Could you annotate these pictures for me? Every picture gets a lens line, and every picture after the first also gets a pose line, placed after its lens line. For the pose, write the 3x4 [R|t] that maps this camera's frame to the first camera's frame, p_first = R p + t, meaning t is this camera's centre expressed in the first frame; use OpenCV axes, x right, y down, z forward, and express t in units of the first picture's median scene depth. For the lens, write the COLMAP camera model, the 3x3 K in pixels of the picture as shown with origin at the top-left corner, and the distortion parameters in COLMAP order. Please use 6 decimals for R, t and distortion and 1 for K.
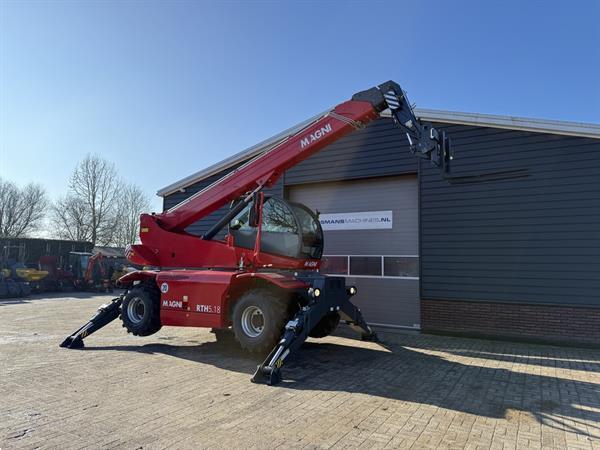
lens RADIAL K [[423.1, 0, 299.7], [0, 423.1, 222.7], [0, 0, 1]] dist [0.064839, -0.069652]
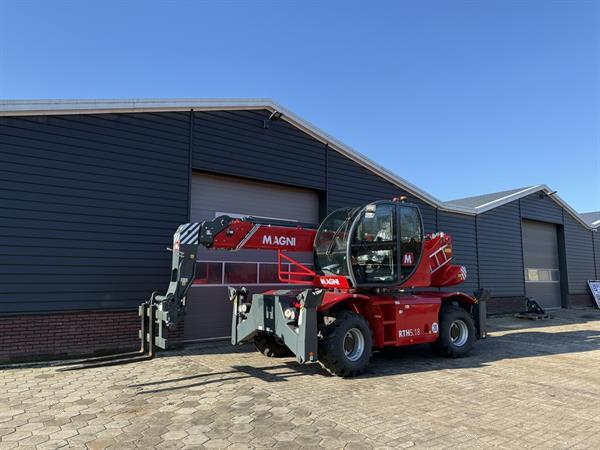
lens RADIAL K [[423.1, 0, 303.7], [0, 423.1, 225.1], [0, 0, 1]] dist [0.064839, -0.069652]
pose [[0.413341, 0.097718, 0.905318, -0.935171], [-0.099540, 0.993116, -0.061748, 0.059675], [-0.905119, -0.064592, 0.420222, 0.716467]]
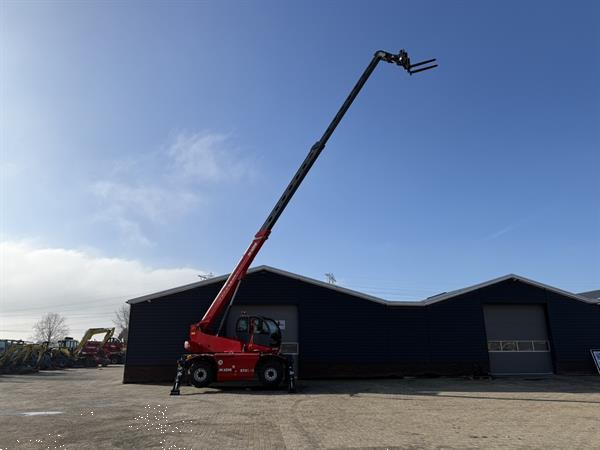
lens RADIAL K [[423.1, 0, 299.3], [0, 423.1, 225.9], [0, 0, 1]] dist [0.064839, -0.069652]
pose [[0.811730, 0.138950, 0.567263, -1.274390], [-0.044344, 0.983146, -0.177365, -0.156736], [-0.582347, 0.118817, 0.804210, -1.021678]]
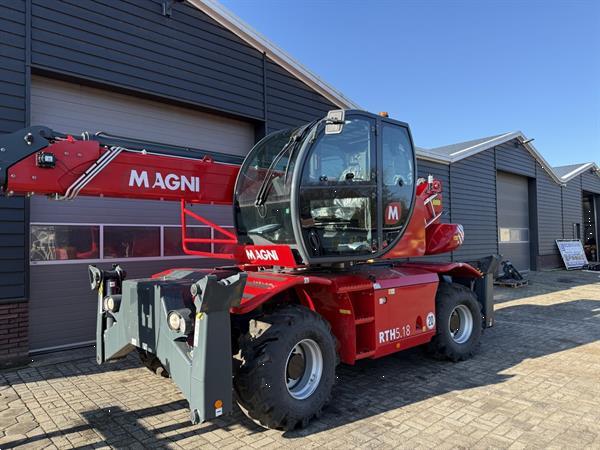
lens RADIAL K [[423.1, 0, 302.6], [0, 423.1, 231.1], [0, 0, 1]] dist [0.064839, -0.069652]
pose [[0.307222, 0.002141, 0.951636, -0.559320], [-0.085066, 0.996056, 0.025221, 0.072836], [-0.947828, -0.088701, 0.306192, 0.835594]]
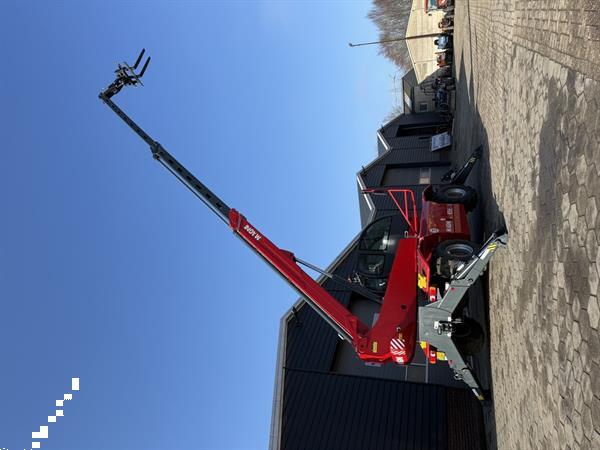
lens RADIAL K [[423.1, 0, 295.0], [0, 423.1, 226.1], [0, 0, 1]] dist [0.064839, -0.069652]
pose [[0.298993, 0.051434, 0.952868, -1.469528], [0.946358, 0.112215, -0.303008, 0.138925], [-0.122511, 0.992352, -0.015123, 1.019384]]
